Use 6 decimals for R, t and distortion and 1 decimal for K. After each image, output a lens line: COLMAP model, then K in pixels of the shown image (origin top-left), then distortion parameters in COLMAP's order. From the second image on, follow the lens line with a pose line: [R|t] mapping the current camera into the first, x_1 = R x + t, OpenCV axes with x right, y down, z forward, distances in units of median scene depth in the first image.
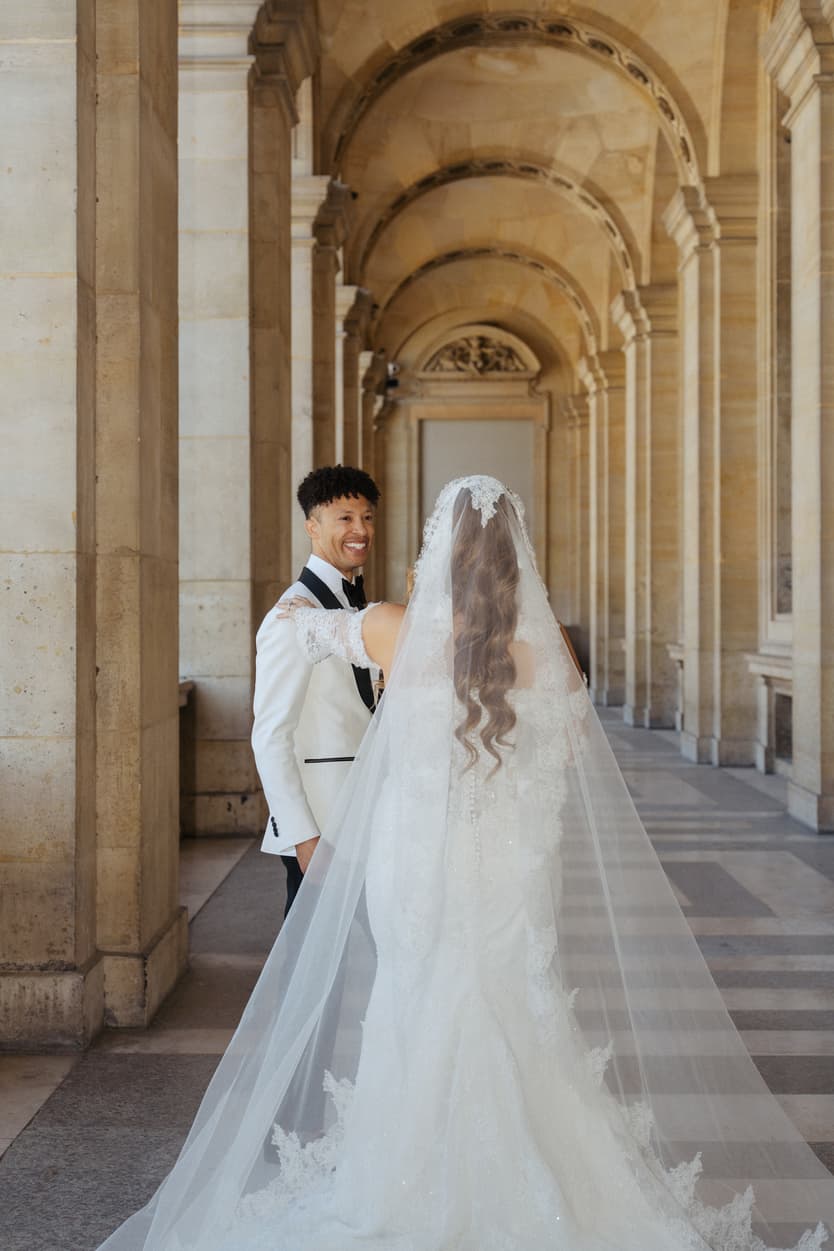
lens RADIAL K [[2439.6, 0, 648.6], [0, 2439.6, 625.1], [0, 0, 1]] dist [0.022871, -0.111026]
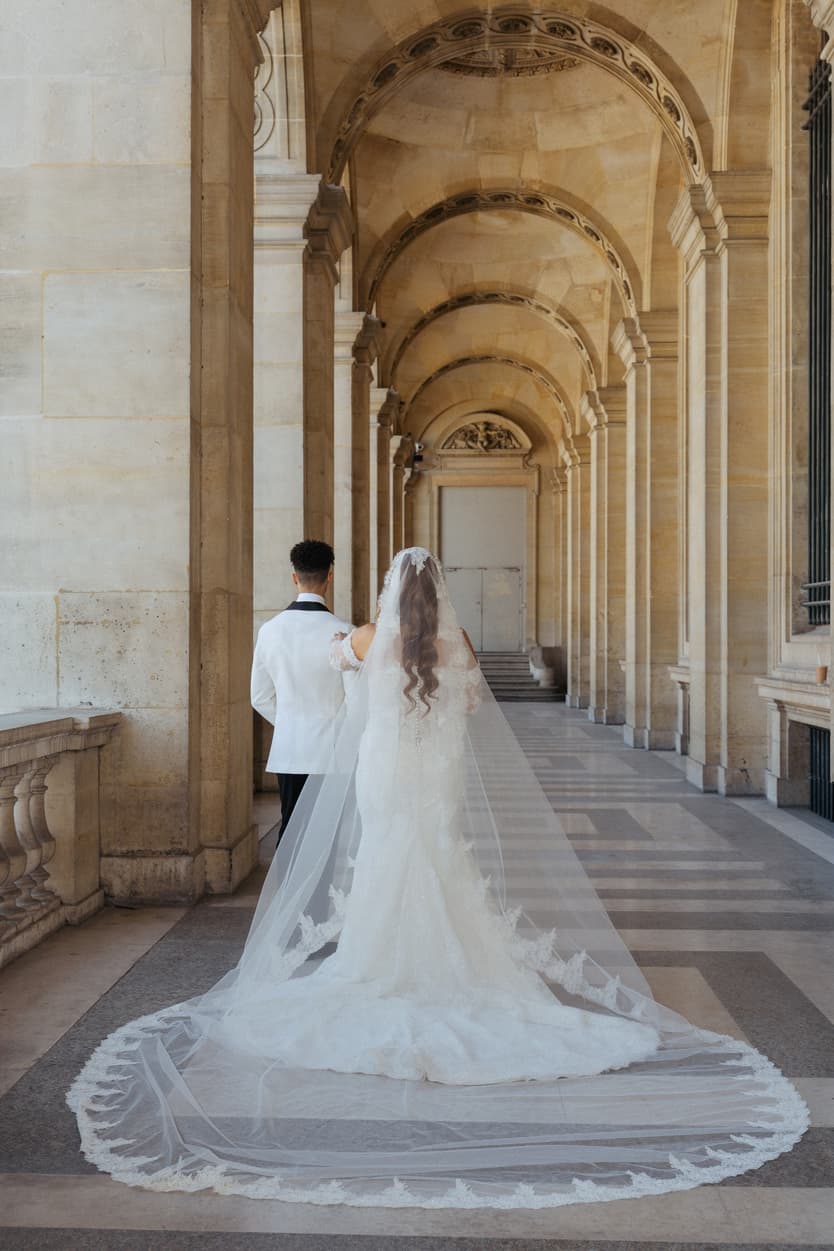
lens RADIAL K [[2042.5, 0, 413.1], [0, 2042.5, 666.4], [0, 0, 1]] dist [0.012558, -0.037537]
pose [[0.993629, 0.004828, -0.112601, 0.024464], [-0.003913, 0.999958, 0.008340, 0.002929], [0.112637, -0.007847, 0.993605, -0.123602]]
